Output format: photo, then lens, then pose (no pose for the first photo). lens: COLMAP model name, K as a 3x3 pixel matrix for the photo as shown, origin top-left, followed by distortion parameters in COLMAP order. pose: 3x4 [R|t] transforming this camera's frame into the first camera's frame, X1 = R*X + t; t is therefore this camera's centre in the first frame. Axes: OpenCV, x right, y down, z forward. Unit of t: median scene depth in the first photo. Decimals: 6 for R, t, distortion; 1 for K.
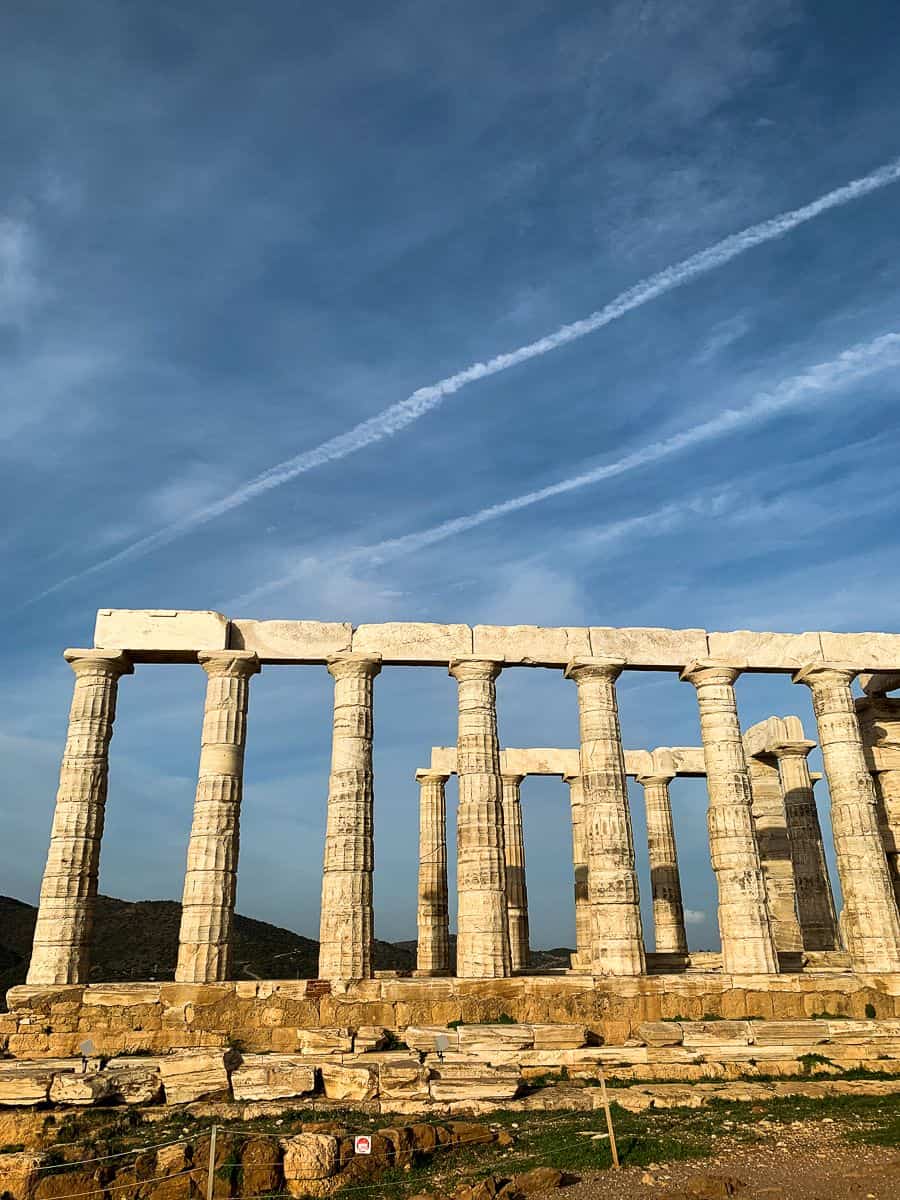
lens RADIAL K [[865.9, 0, 443.7], [0, 865.9, 603.7], [0, 0, 1]] dist [0.029527, -0.018868]
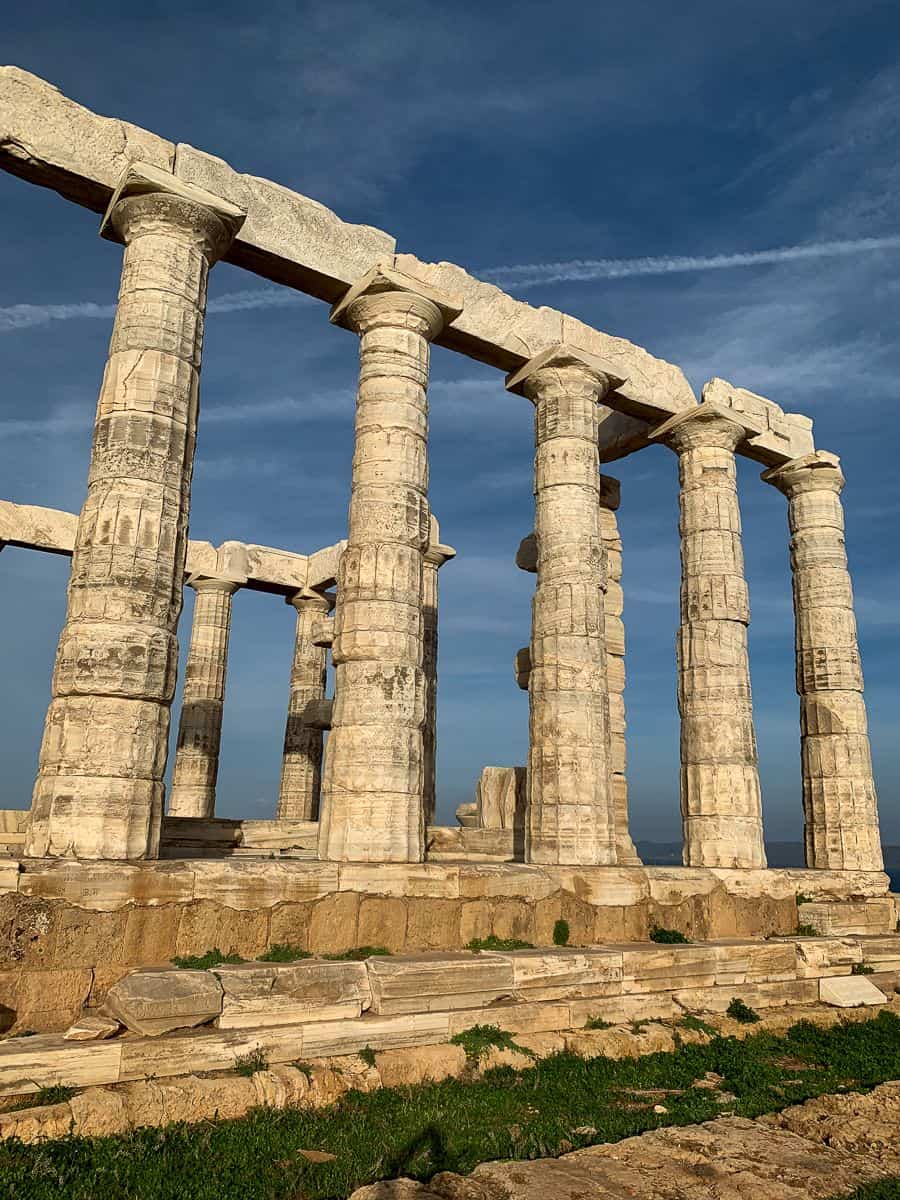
lens RADIAL K [[939.0, 0, 450.2], [0, 939.0, 588.6], [0, 0, 1]] dist [0.036535, -0.061821]
pose [[0.867850, 0.163111, 0.469289, 0.114789], [-0.221340, 0.972588, 0.071279, 0.224530], [-0.444798, -0.165732, 0.880163, 0.532717]]
